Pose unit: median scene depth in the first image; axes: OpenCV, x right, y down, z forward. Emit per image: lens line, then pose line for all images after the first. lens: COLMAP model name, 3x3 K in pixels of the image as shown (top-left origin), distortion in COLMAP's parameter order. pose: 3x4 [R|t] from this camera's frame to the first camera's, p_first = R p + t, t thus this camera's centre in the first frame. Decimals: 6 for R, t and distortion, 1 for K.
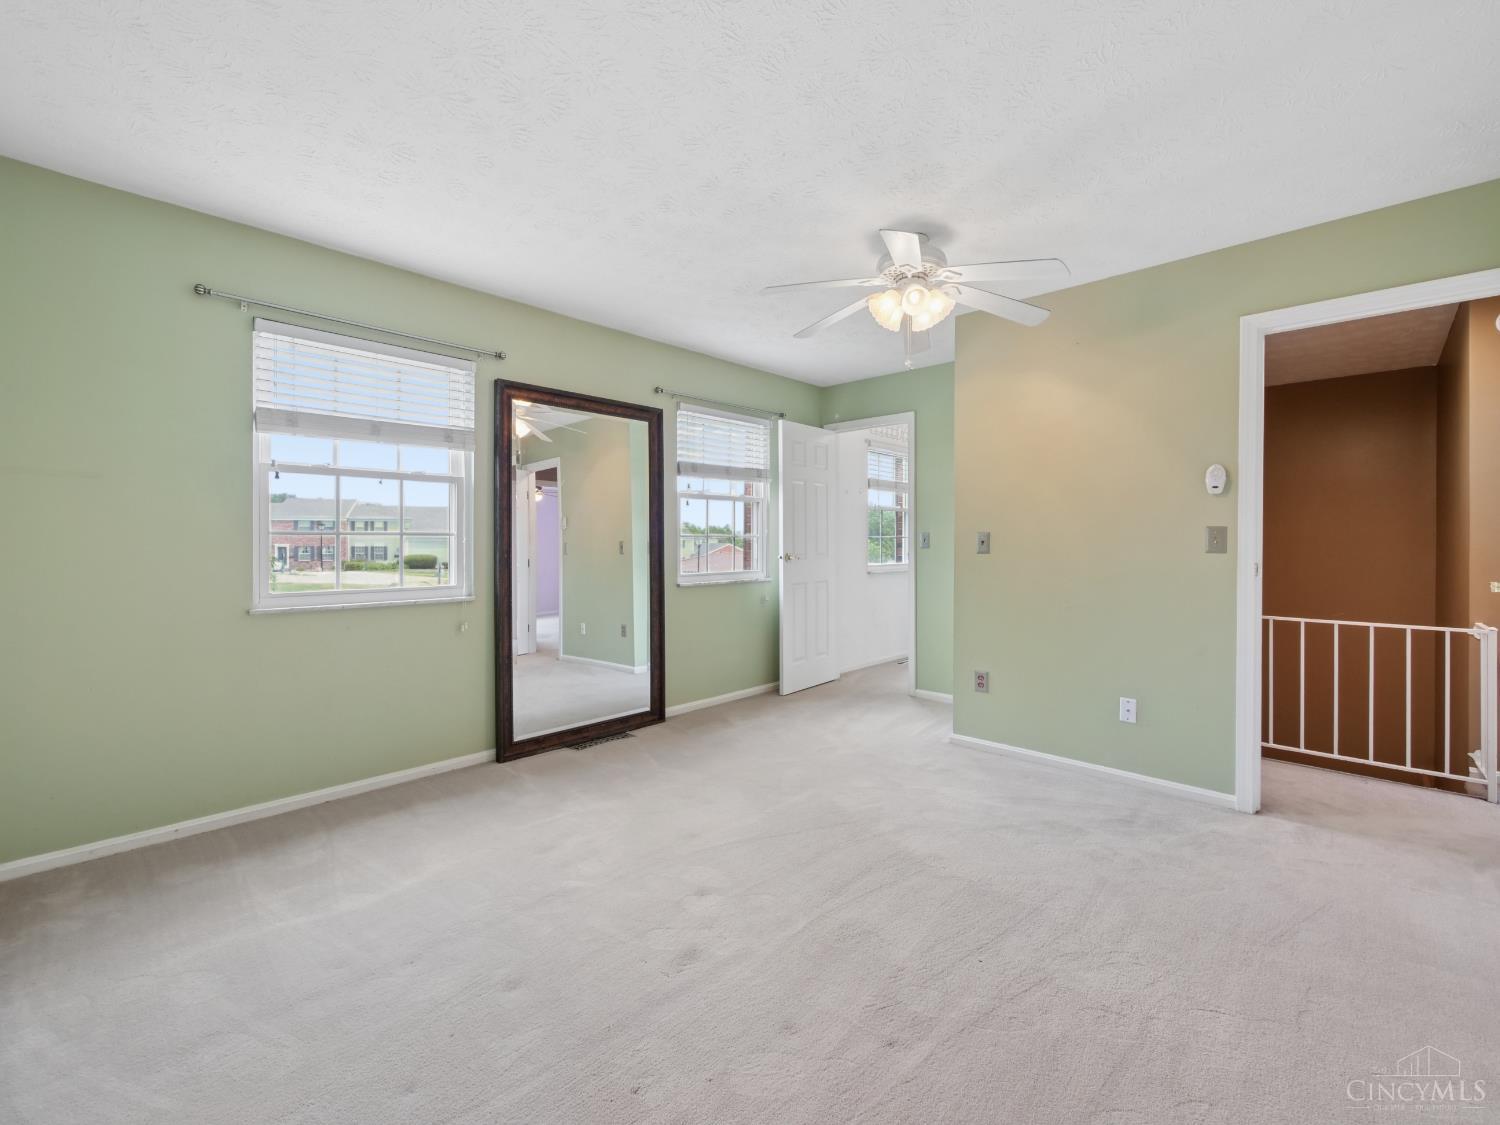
lens RADIAL K [[641.1, 0, 732.1], [0, 641.1, 550.8], [0, 0, 1]] dist [-0.003979, 0.000006]
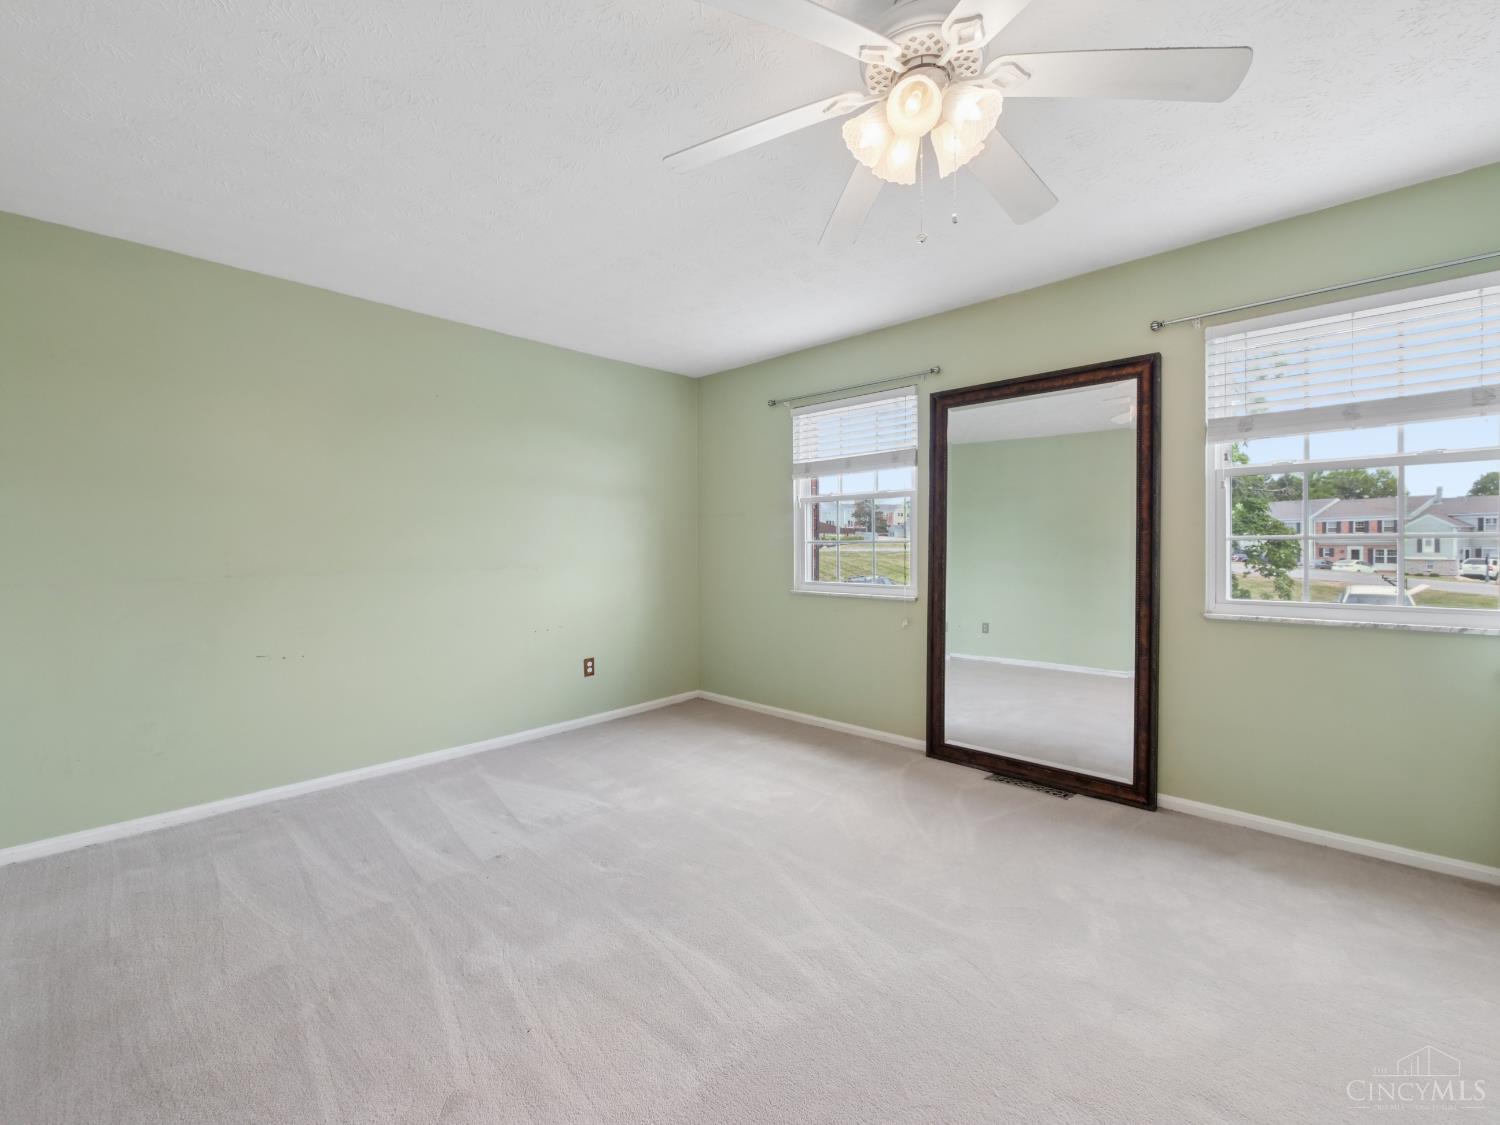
lens RADIAL K [[631.9, 0, 750.0], [0, 631.9, 563.0], [0, 0, 1]] dist [-0.007447, -0.000089]
pose [[0.030309, 0.023365, -0.999267, 0.643055], [-0.011674, 0.999667, 0.023020, -0.009614], [0.999472, 0.010968, 0.030572, 0.644171]]
